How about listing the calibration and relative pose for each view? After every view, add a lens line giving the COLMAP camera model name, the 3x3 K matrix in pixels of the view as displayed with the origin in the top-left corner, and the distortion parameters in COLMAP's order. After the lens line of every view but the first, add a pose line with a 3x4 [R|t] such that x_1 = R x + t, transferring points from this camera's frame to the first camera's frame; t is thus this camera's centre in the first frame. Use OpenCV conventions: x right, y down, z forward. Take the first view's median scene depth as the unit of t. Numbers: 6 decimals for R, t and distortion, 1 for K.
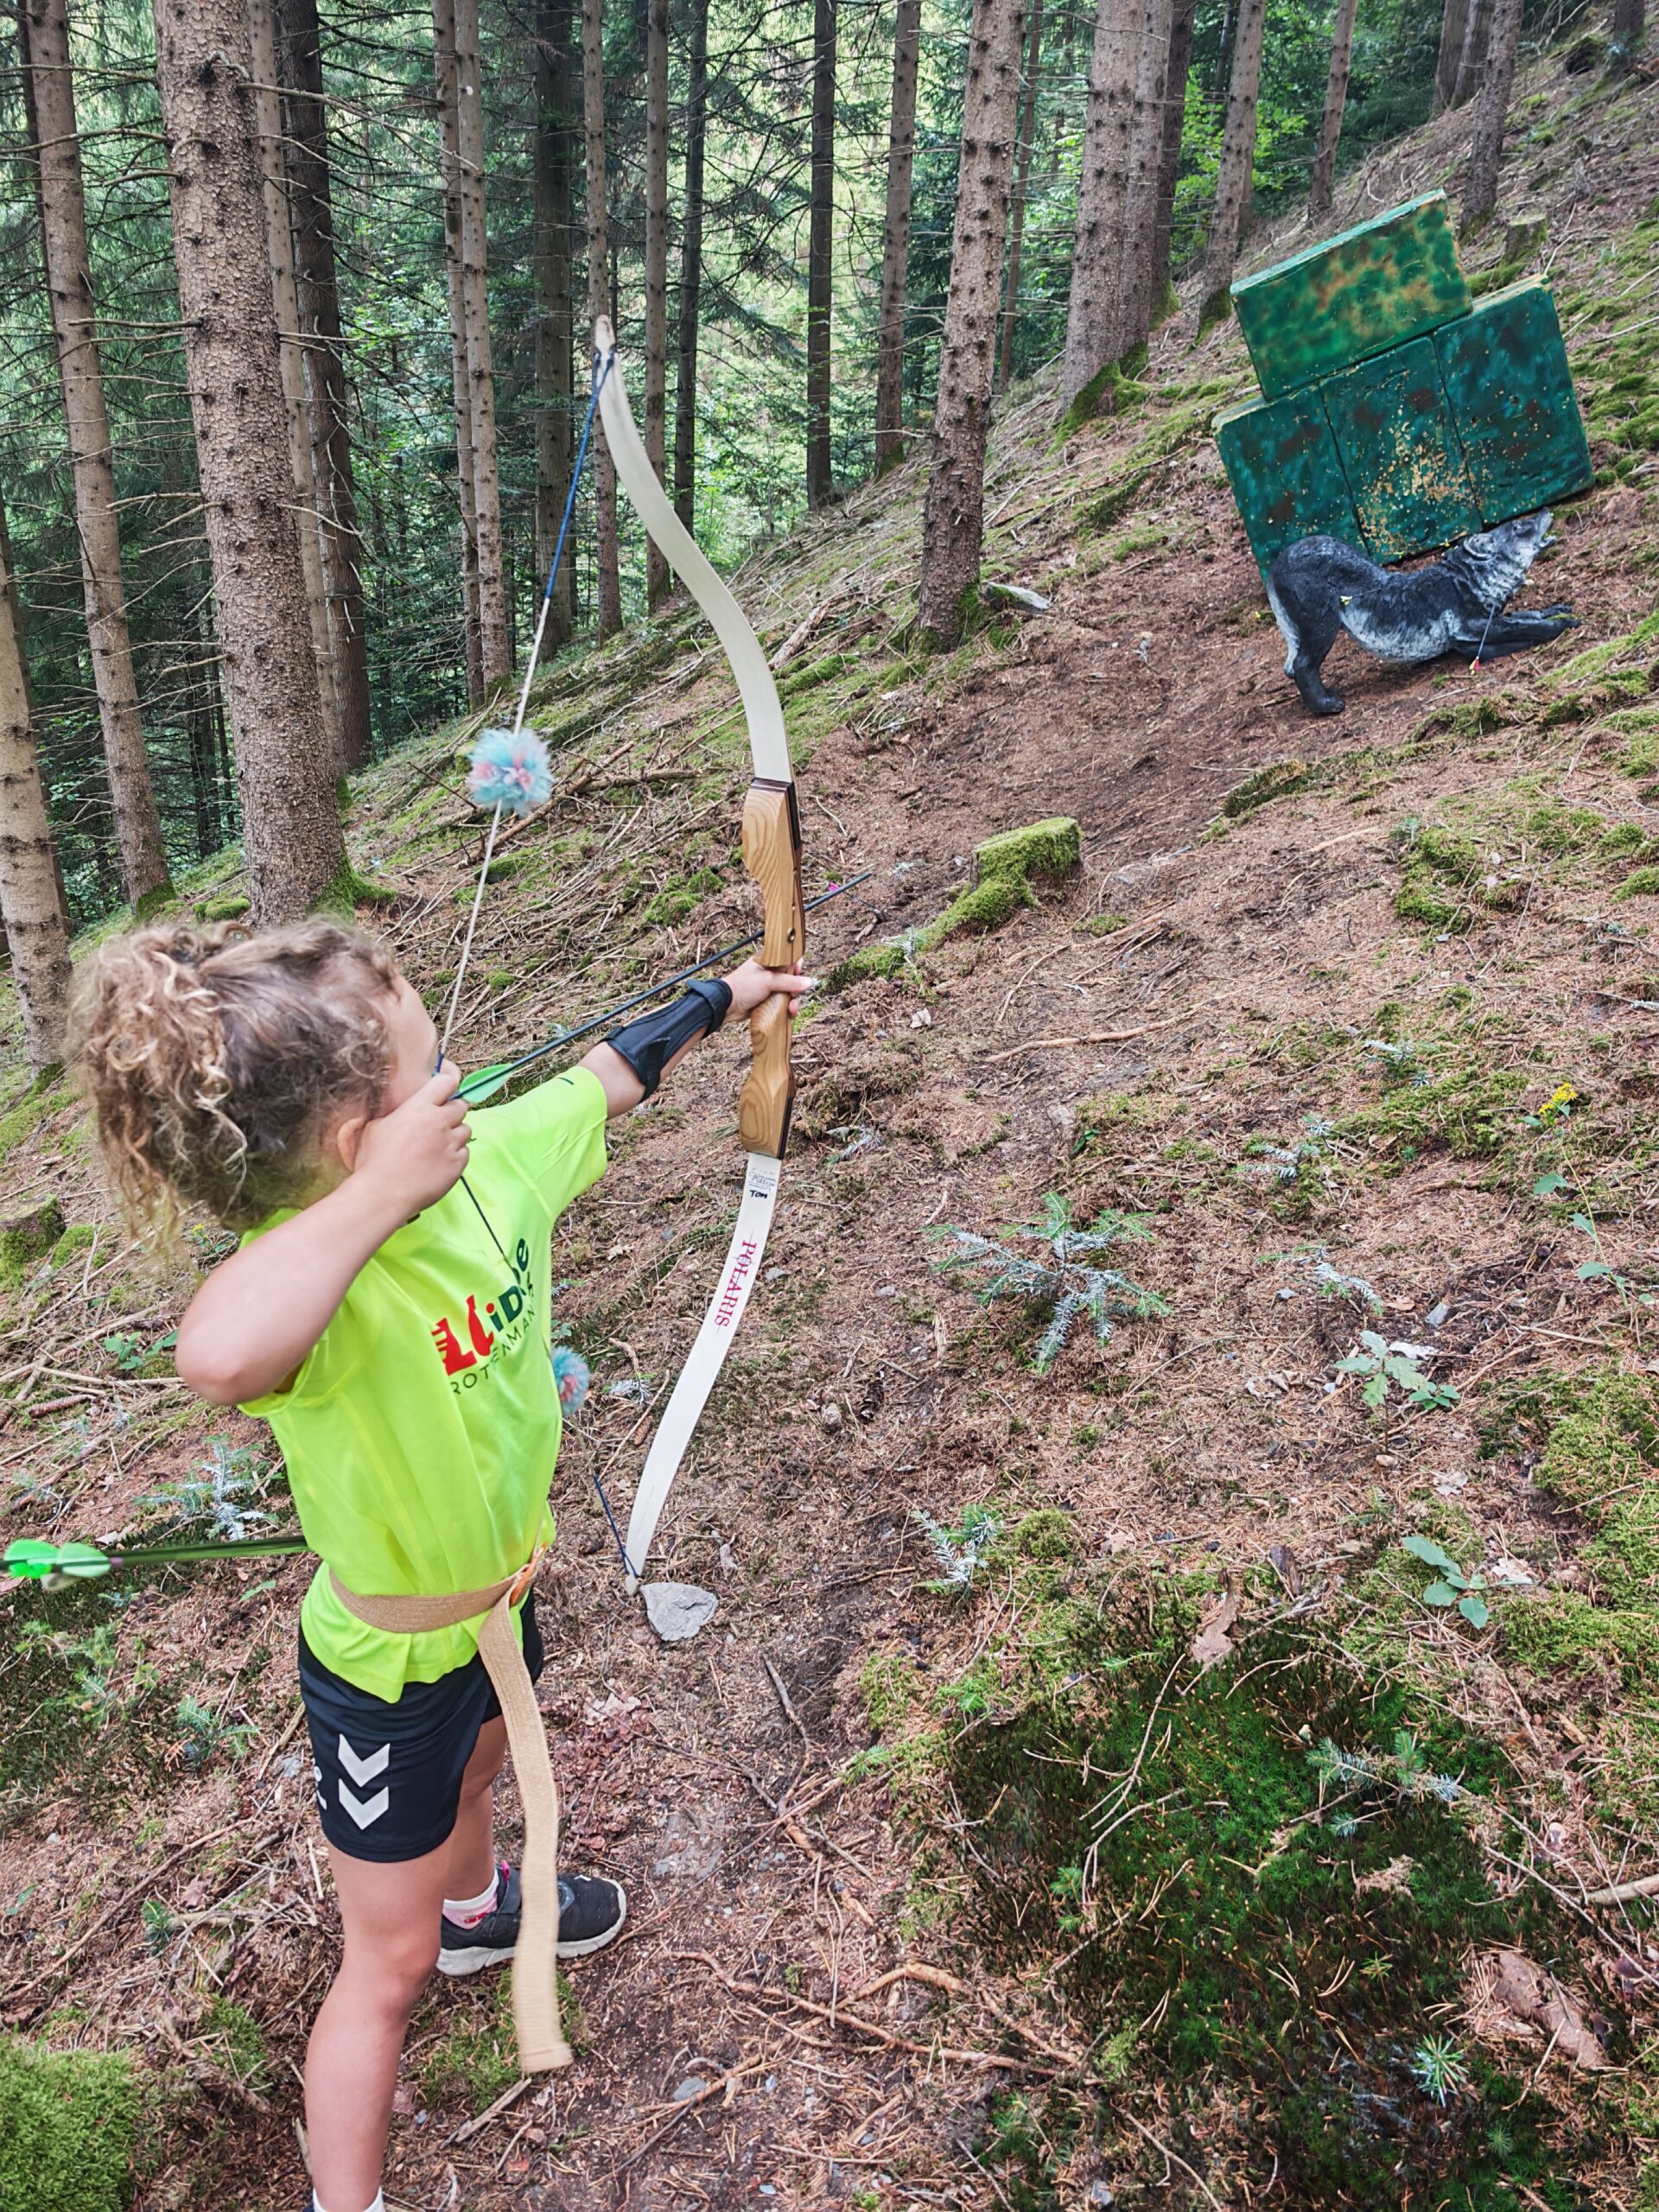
lens RADIAL K [[1535.5, 0, 868.5], [0, 1535.5, 1105.1], [0, 0, 1]] dist [0.060336, -0.067437]
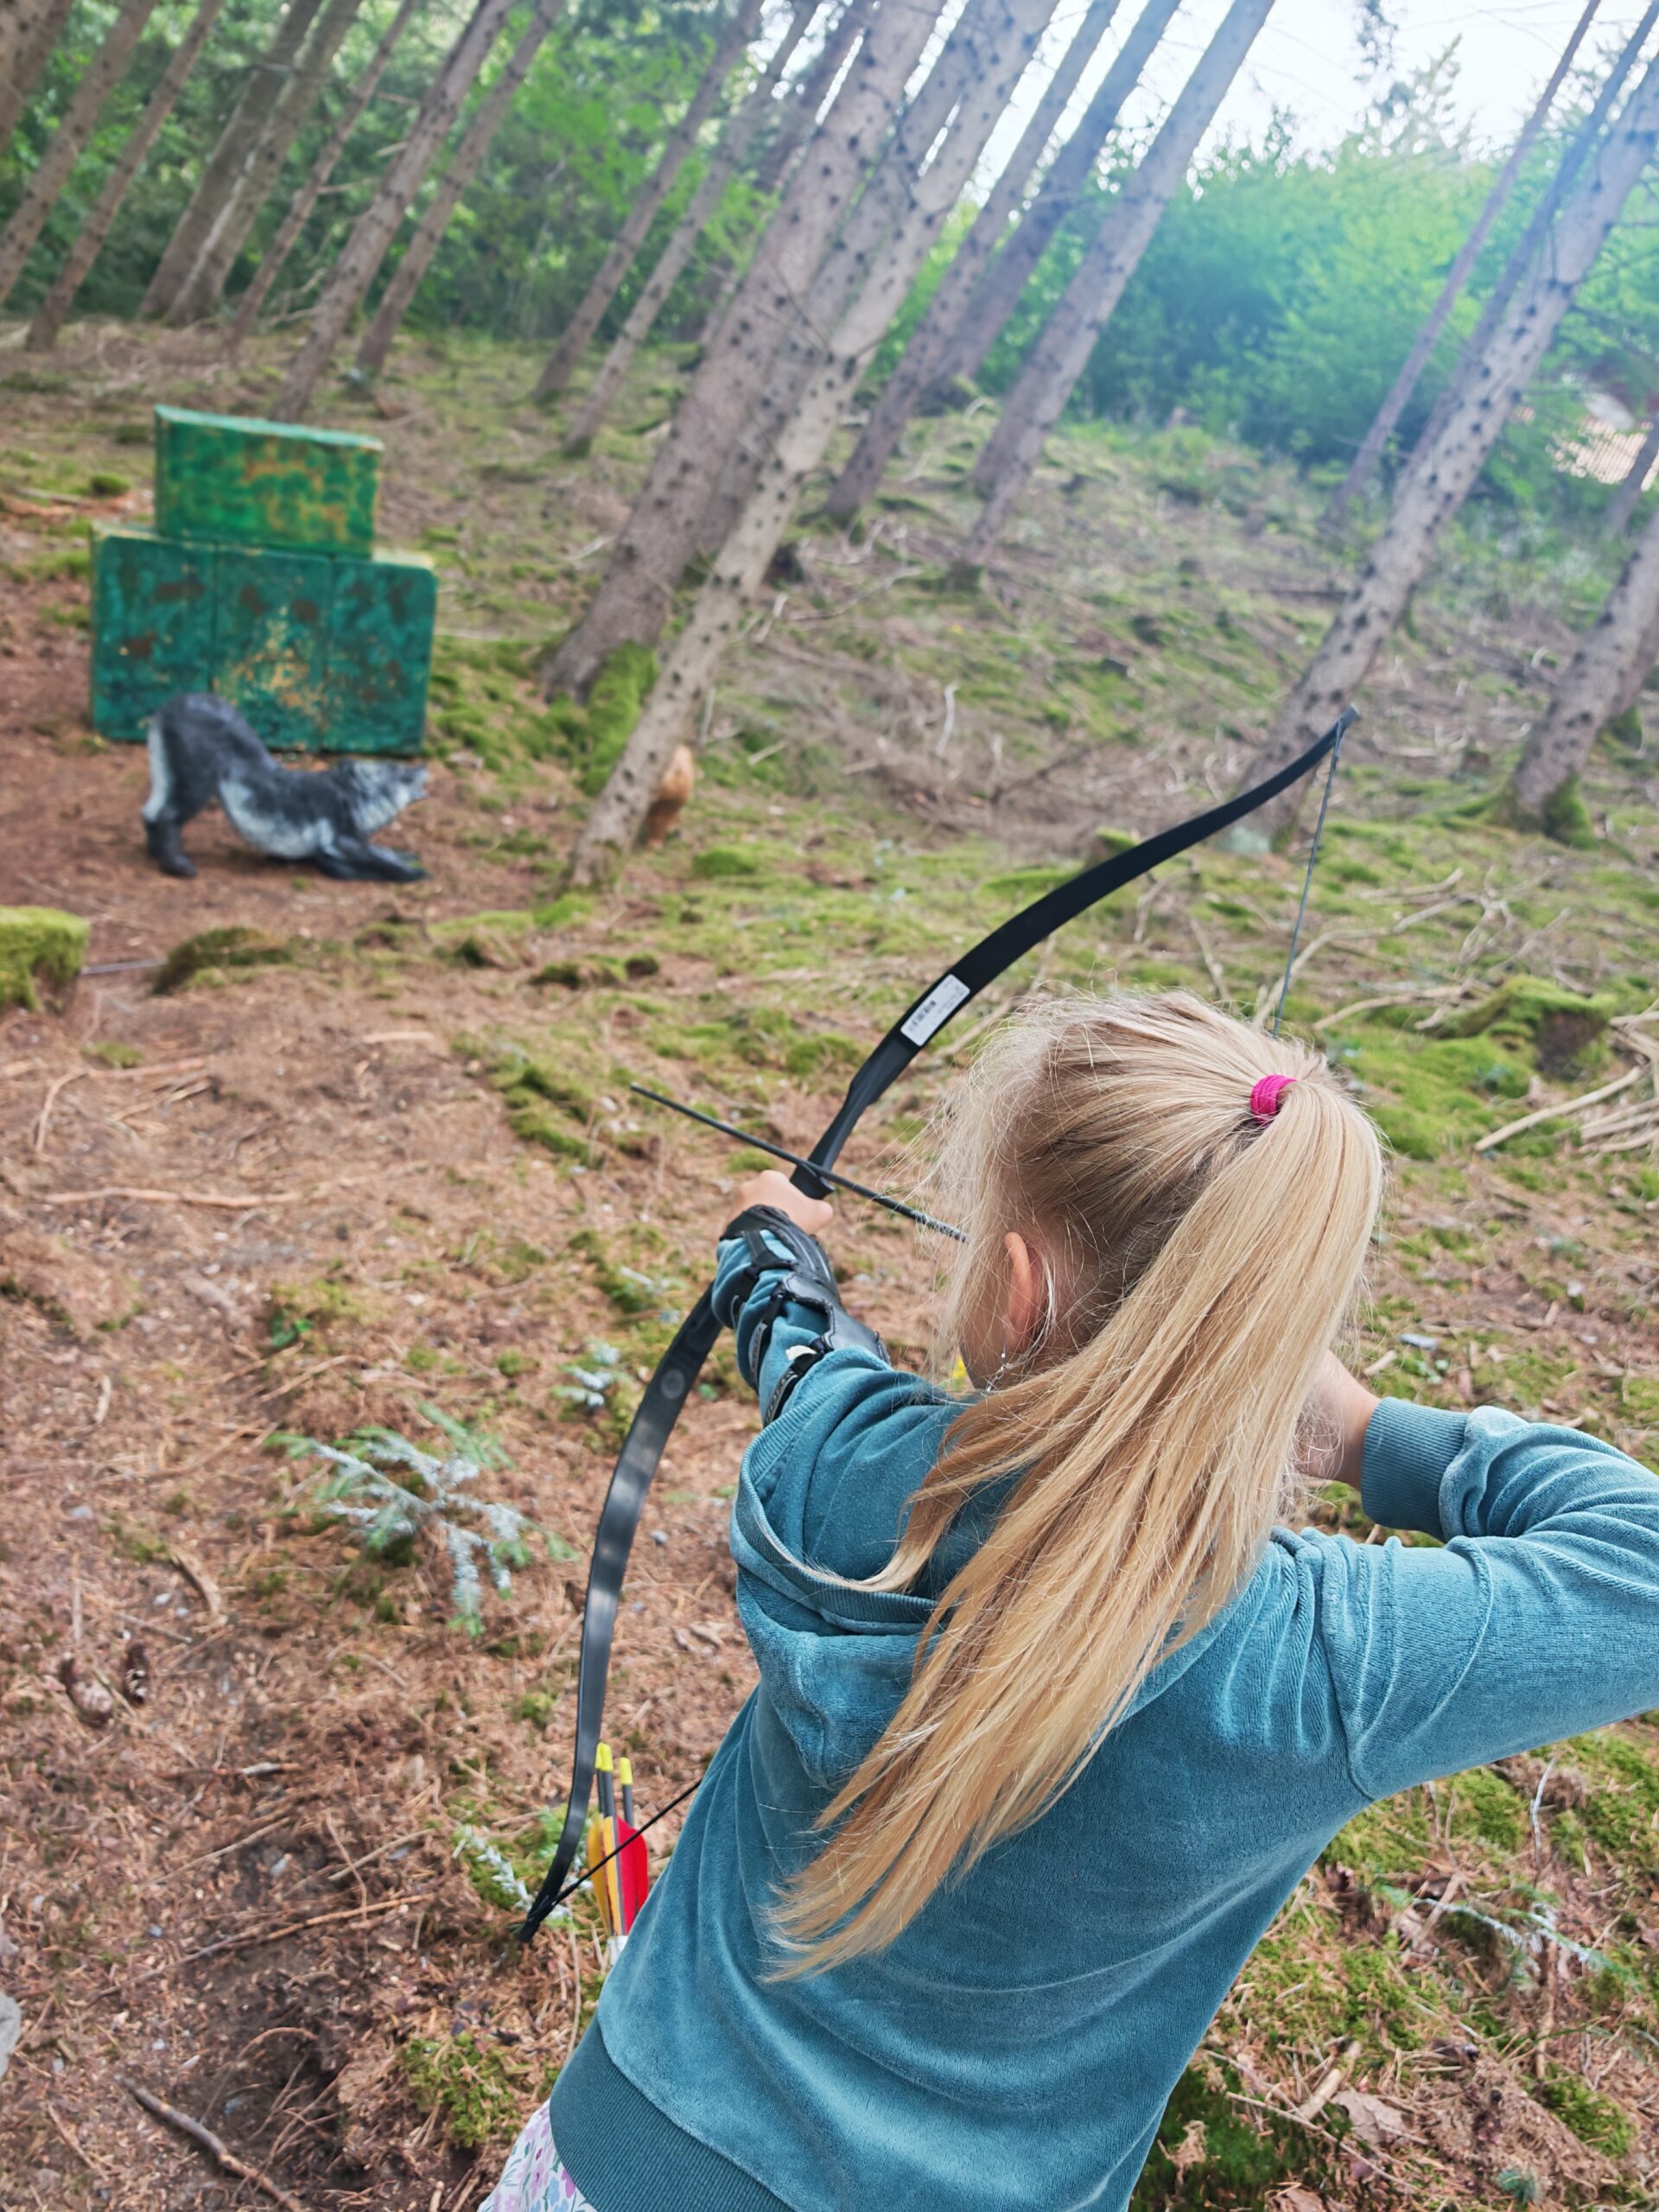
lens RADIAL K [[1586.9, 0, 829.5], [0, 1586.9, 1106.0], [0, 0, 1]] dist [-0.022477, 0.000801]
pose [[0.618565, 0.230383, 0.751200, -0.149212], [-0.130876, 0.972903, -0.190608, 0.012619], [-0.774757, 0.019590, 0.631955, 0.105758]]
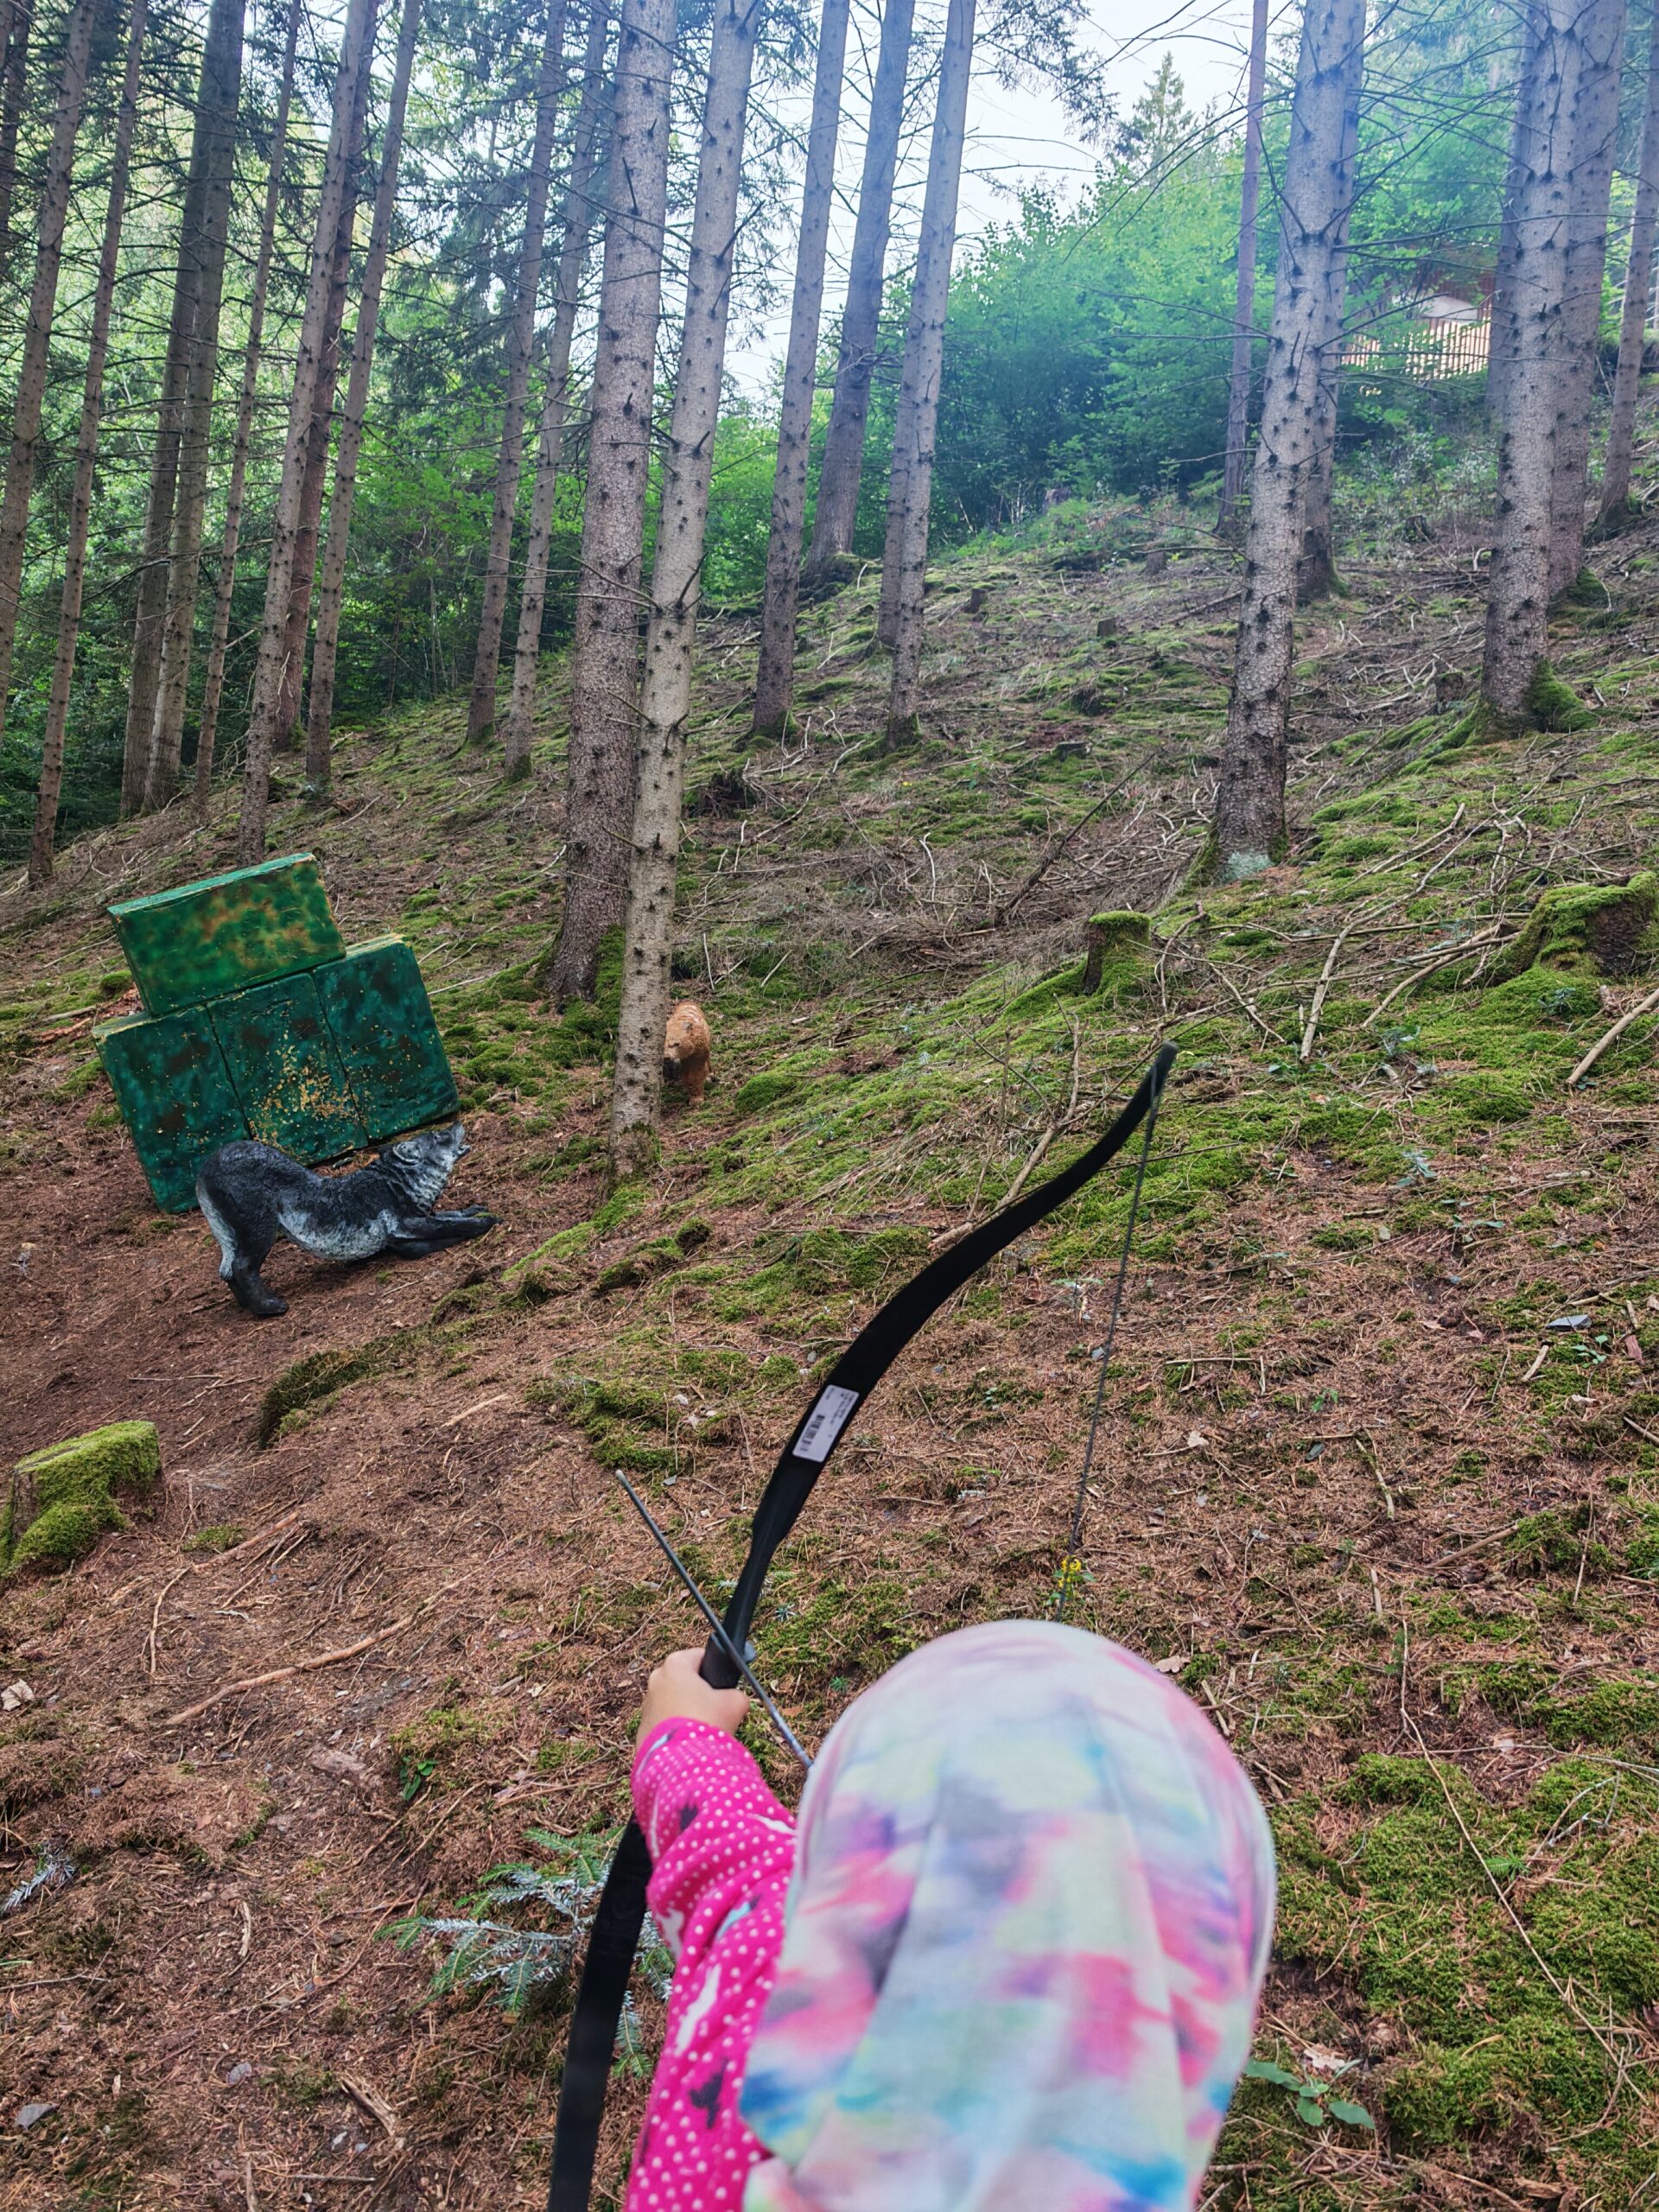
lens RADIAL K [[1573.5, 0, 823.7], [0, 1573.5, 1128.8], [0, 0, 1]] dist [-0.004391, -0.010469]
pose [[0.740862, 0.027719, 0.671085, -0.110255], [0.226711, 0.930189, -0.288704, -0.003017], [-0.632238, 0.366032, 0.682858, 0.086964]]
